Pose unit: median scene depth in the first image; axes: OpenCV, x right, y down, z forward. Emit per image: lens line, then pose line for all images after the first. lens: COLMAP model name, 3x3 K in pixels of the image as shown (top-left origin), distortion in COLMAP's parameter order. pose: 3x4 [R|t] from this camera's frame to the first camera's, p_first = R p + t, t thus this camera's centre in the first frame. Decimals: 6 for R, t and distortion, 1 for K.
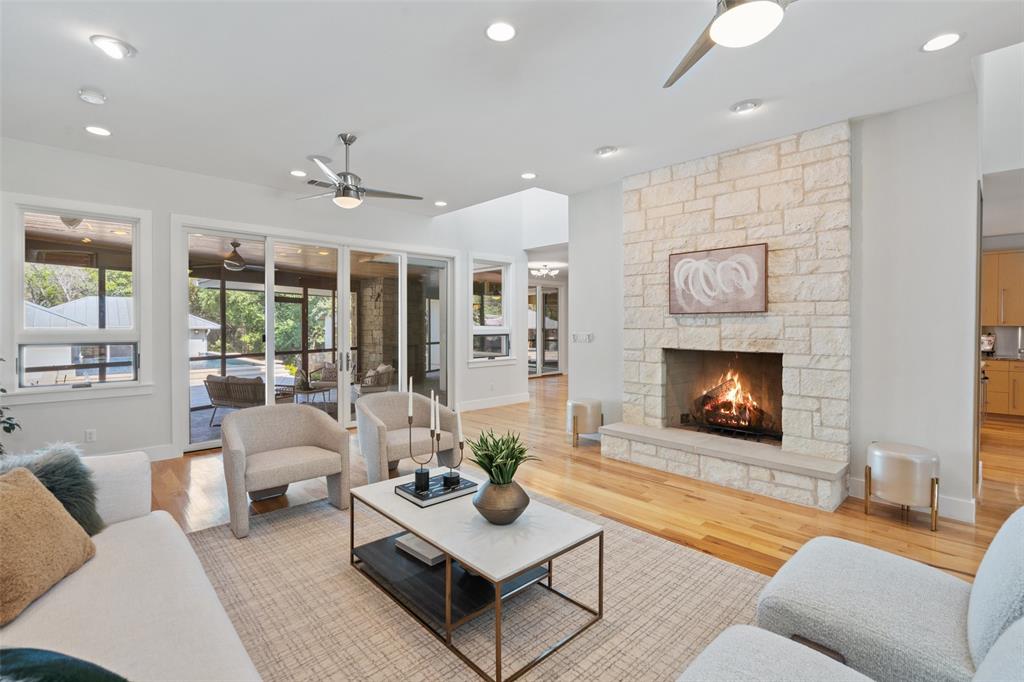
lens RADIAL K [[471.6, 0, 507.3], [0, 471.6, 335.5], [0, 0, 1]] dist [-0.006644, 0.000320]
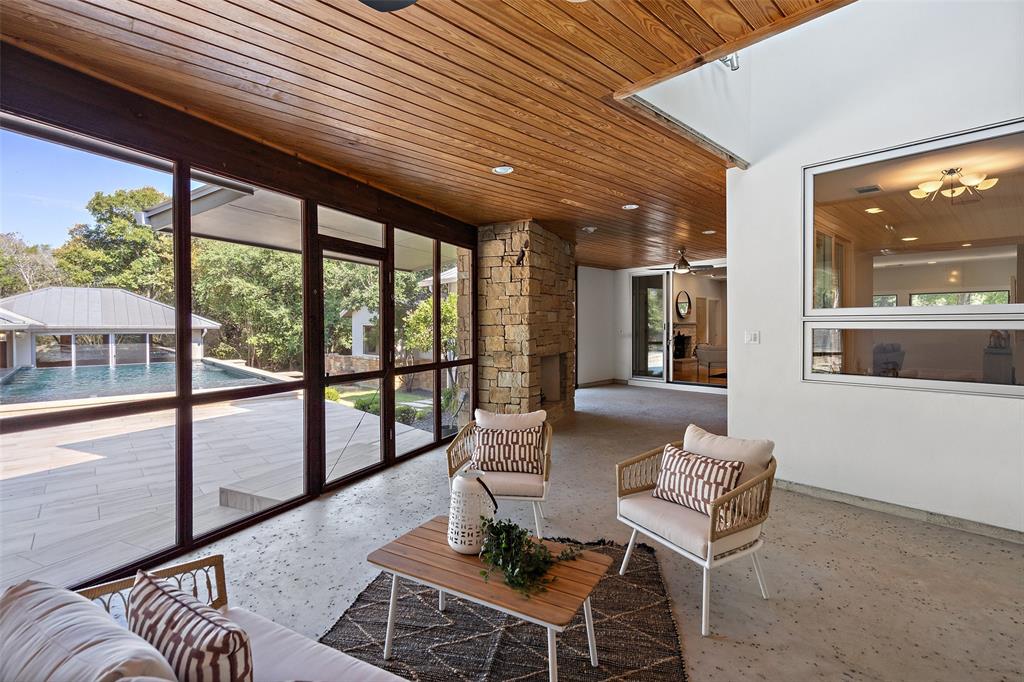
lens RADIAL K [[471.6, 0, 514.0], [0, 471.6, 335.5], [0, 0, 1]] dist [-0.006644, 0.000320]
pose [[0.999989, -0.004573, -0.000826, -0.311482], [0.004573, 0.999990, 0.000148, -0.000190], [0.000825, -0.000152, 1.000000, 0.564448]]
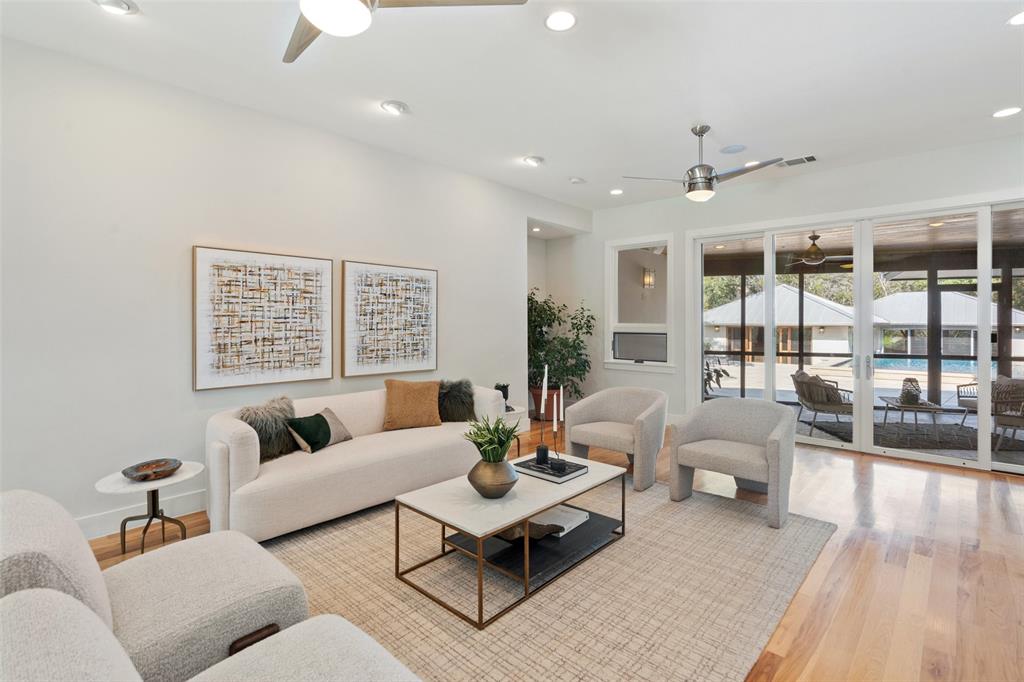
lens RADIAL K [[488.5, 0, 504.9], [0, 488.5, 330.4], [0, 0, 1]] dist [0.020319, 0.000034]
pose [[0.054355, 0.006644, -0.998500, 0.332960], [-0.009415, 0.999937, 0.006141, -0.003609], [0.998477, 0.009067, 0.054414, 0.275665]]
